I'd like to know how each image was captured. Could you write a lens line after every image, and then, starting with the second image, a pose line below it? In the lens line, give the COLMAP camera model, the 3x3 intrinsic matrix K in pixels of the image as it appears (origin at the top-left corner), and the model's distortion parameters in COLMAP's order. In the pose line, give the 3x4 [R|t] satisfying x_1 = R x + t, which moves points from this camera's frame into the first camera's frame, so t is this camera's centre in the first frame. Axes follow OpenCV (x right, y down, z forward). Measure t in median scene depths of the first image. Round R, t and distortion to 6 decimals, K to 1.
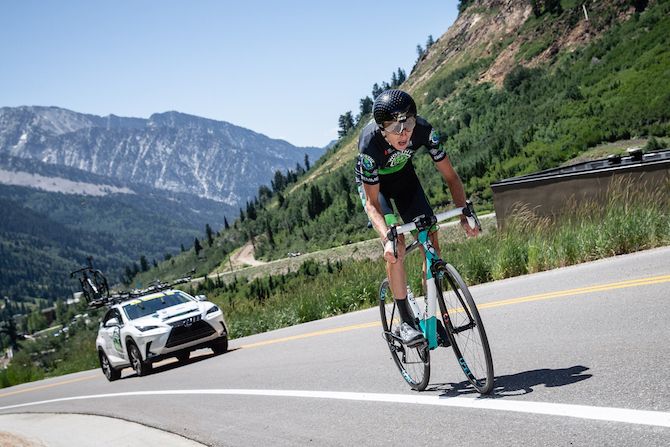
lens RADIAL K [[673.9, 0, 335.0], [0, 673.9, 247.2], [0, 0, 1]] dist [-0.007019, 0.000000]
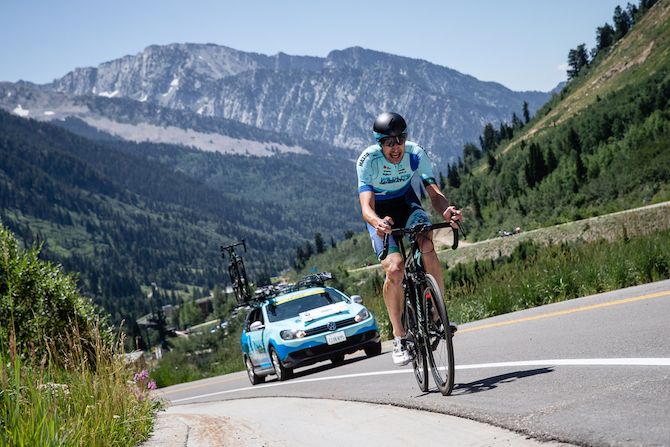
lens RADIAL K [[1066.2, 0, 335.0], [0, 1066.2, 223.4], [0, 0, 1]] dist [0.004335, 0.000000]
pose [[0.965567, 0.006071, -0.260083, 0.056721], [-0.005581, 0.999981, 0.002623, -0.002129], [0.260094, -0.001081, 0.965583, -0.194477]]
